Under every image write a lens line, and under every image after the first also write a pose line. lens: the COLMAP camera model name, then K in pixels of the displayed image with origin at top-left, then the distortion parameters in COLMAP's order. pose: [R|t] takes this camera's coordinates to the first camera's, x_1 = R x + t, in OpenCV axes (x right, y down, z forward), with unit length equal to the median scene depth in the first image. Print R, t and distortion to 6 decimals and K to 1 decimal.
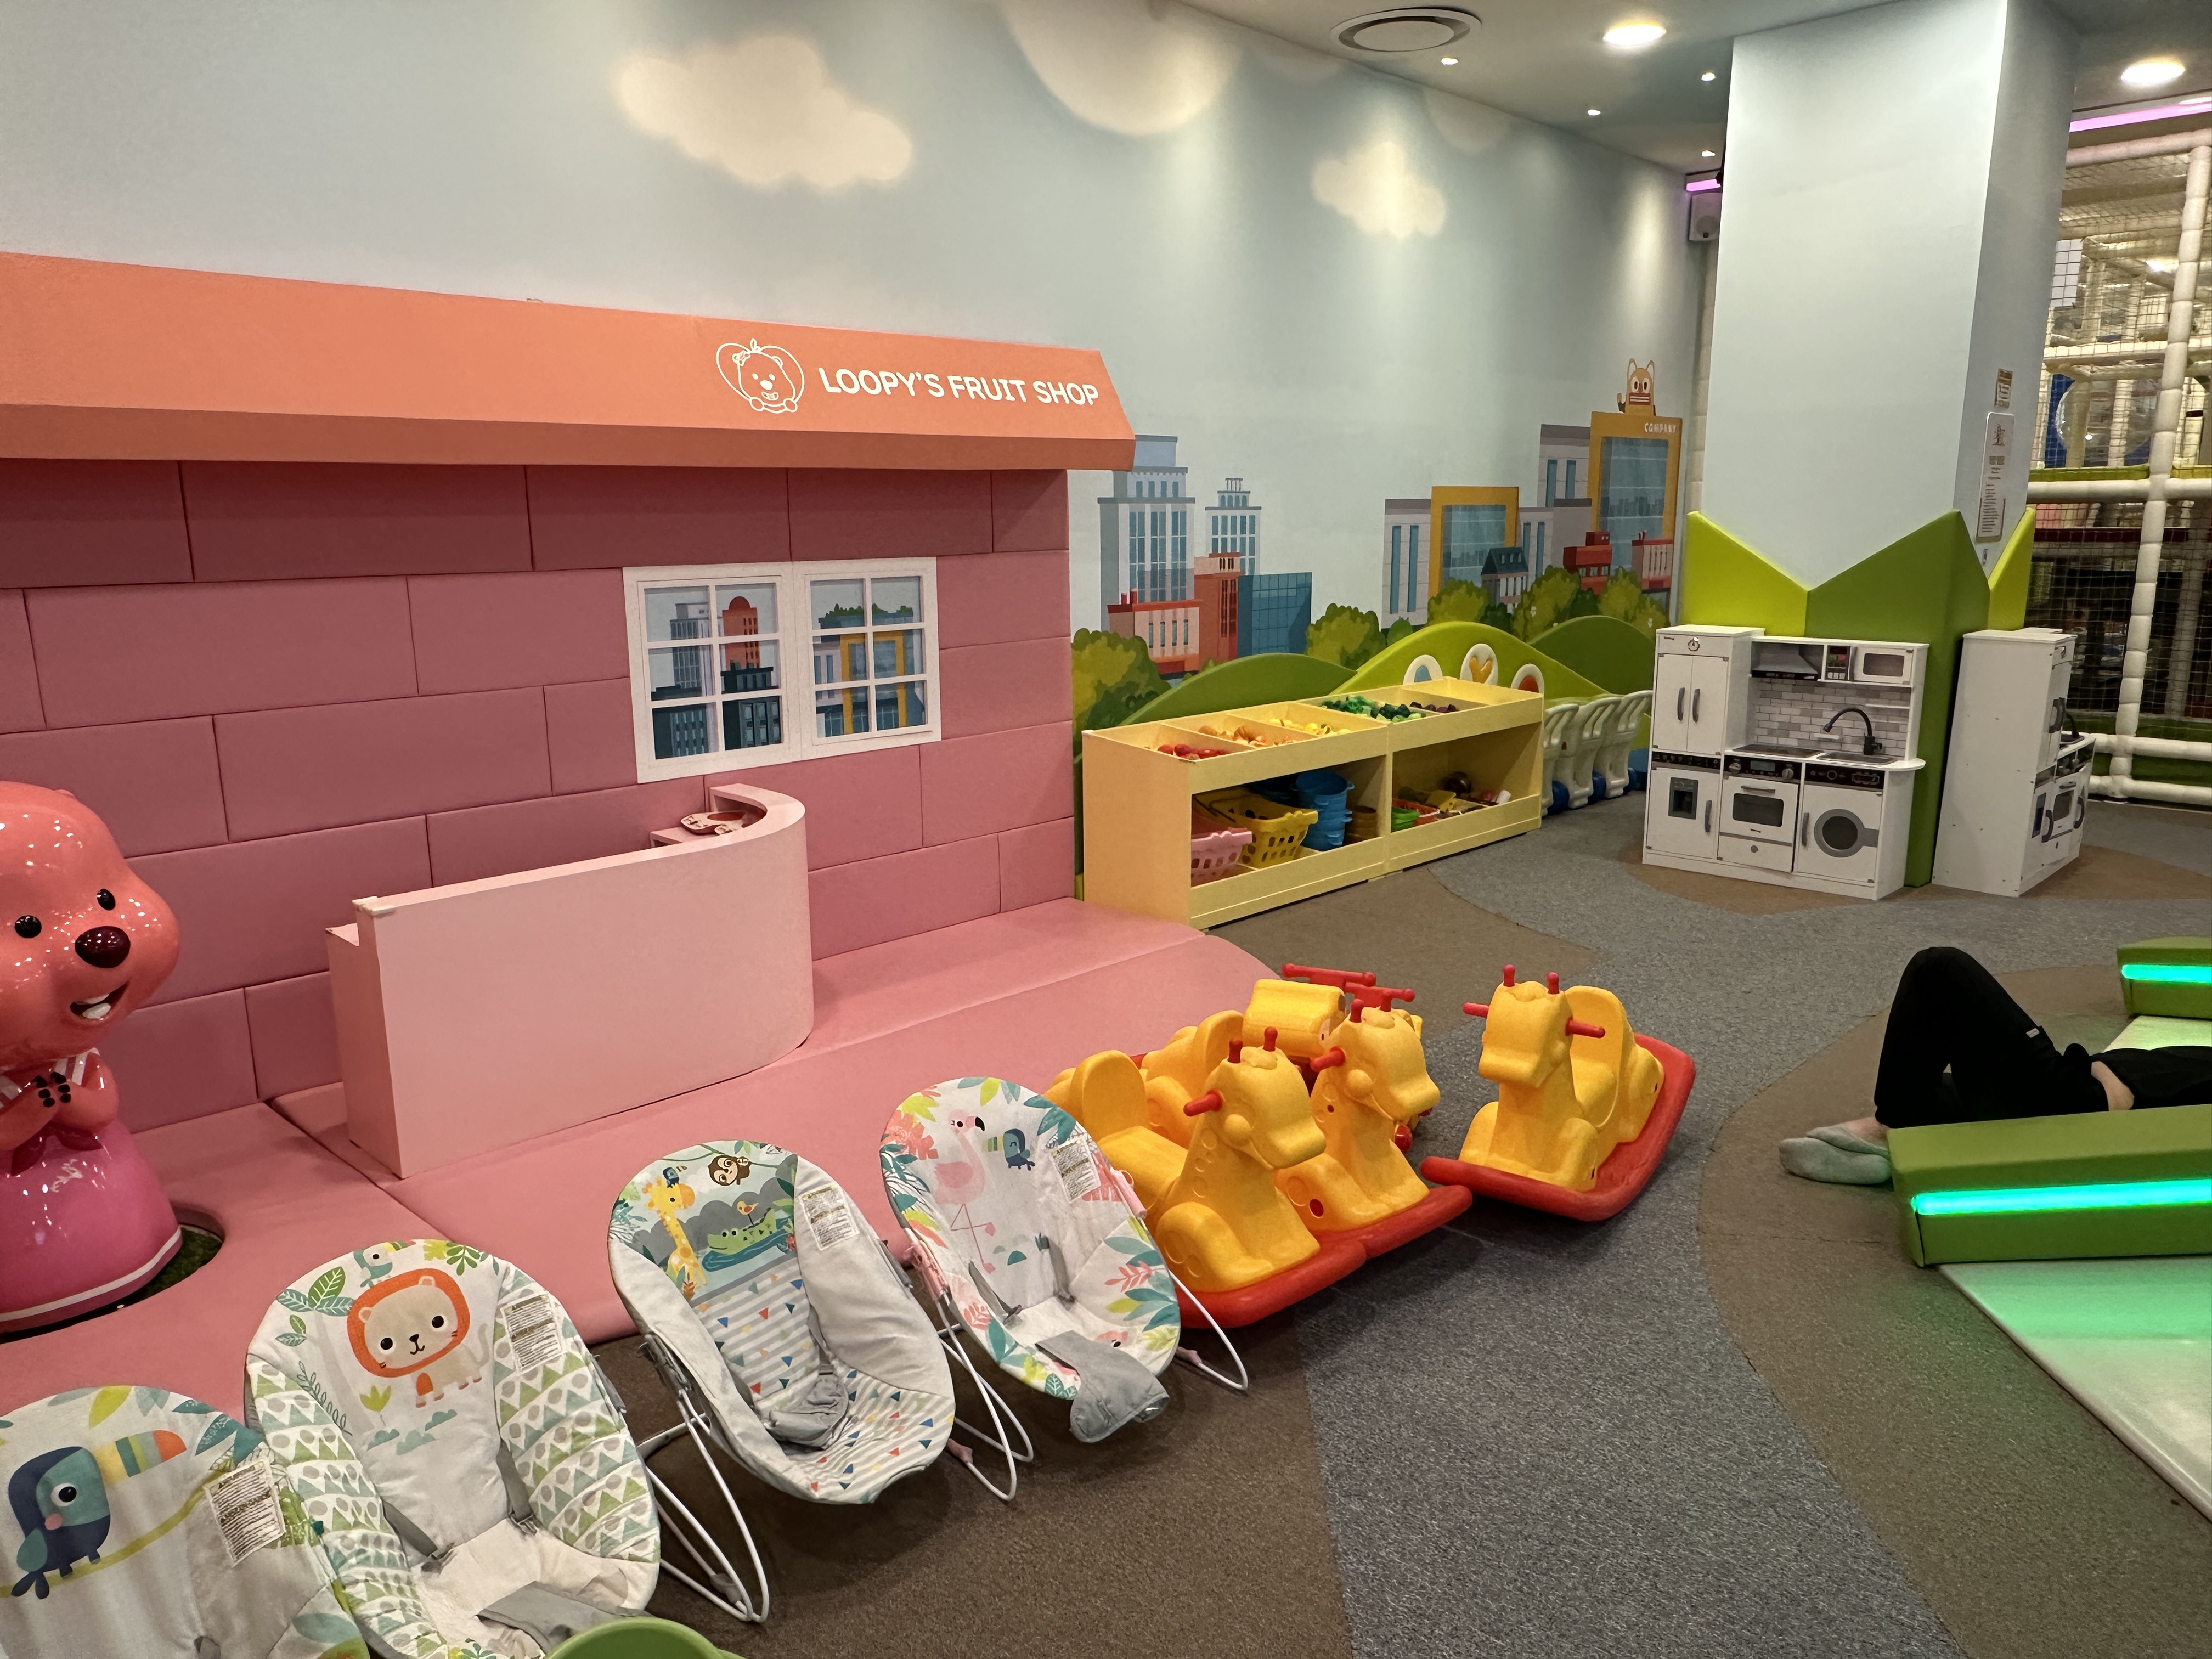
lens RADIAL K [[1556.4, 0, 1103.6], [0, 1556.4, 839.0], [0, 0, 1]] dist [-0.001977, 0.002450]
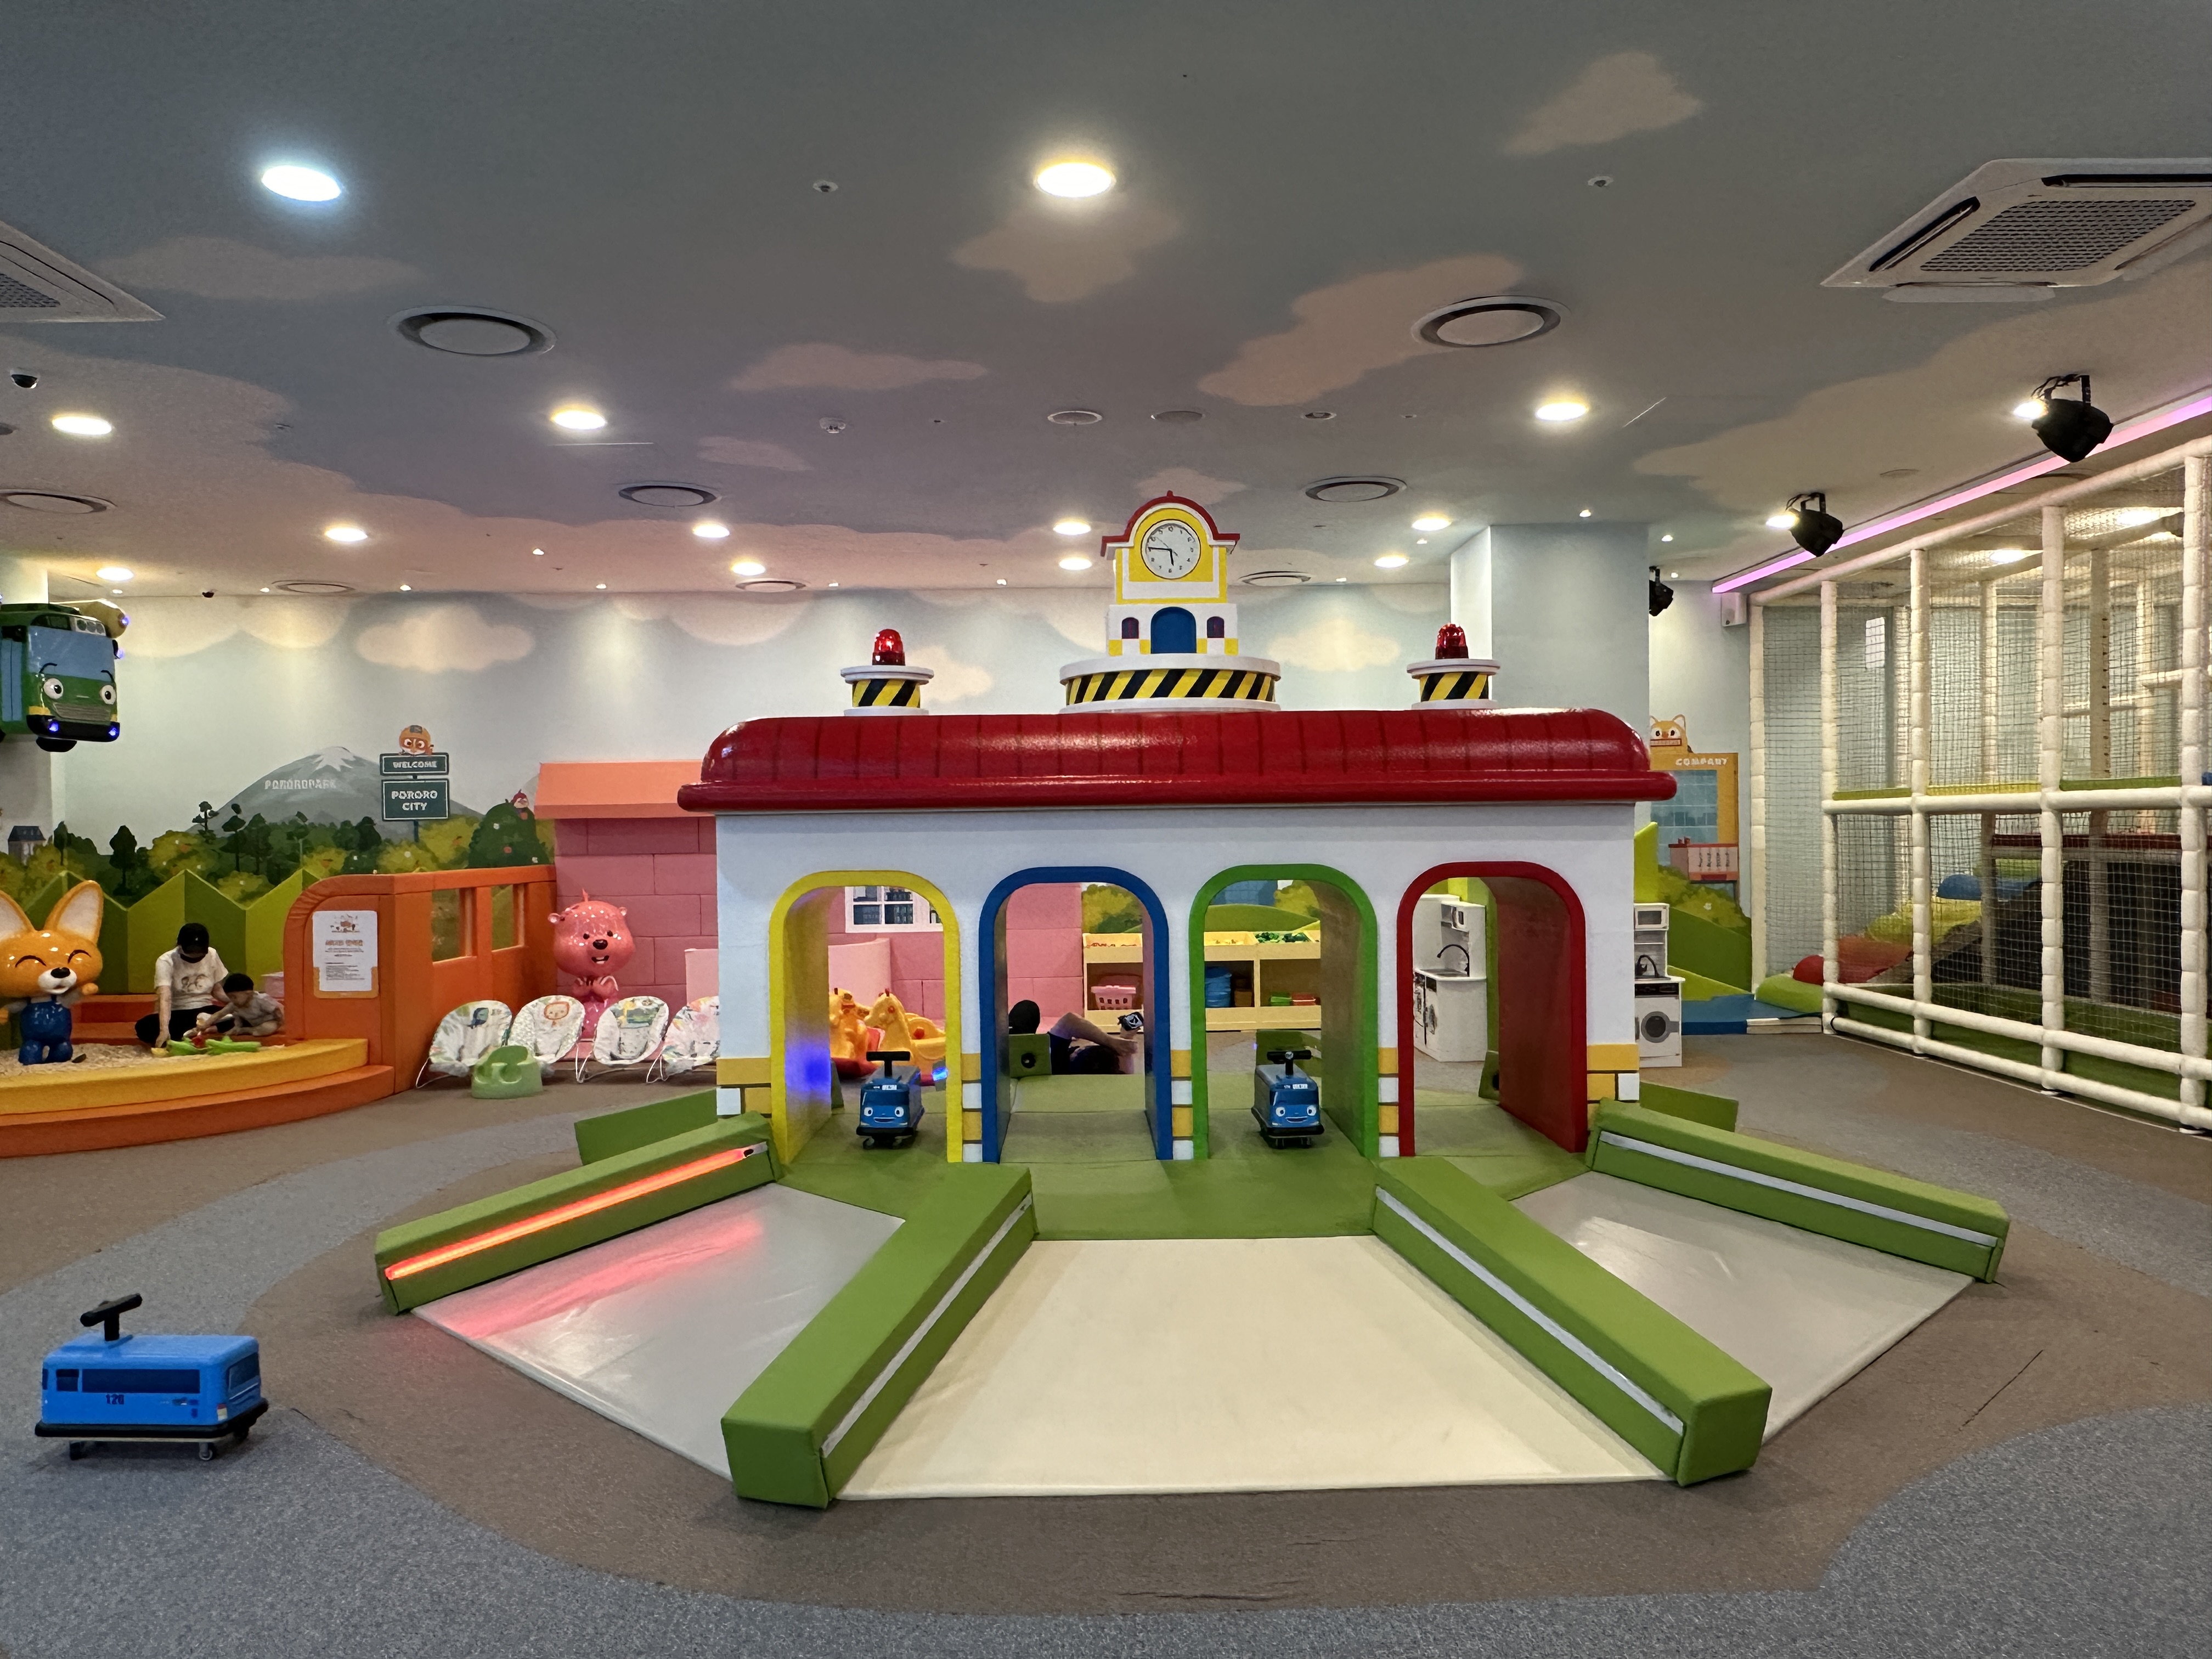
lens RADIAL K [[1556.4, 0, 1107.1], [0, 1556.4, 831.5], [0, 0, 1]] dist [-0.001977, 0.002450]
pose [[0.718276, -0.001645, -0.695757, 1.231268], [-0.134166, 0.980901, -0.140828, 0.071025], [0.682700, 0.194500, 0.704337, -0.382682]]
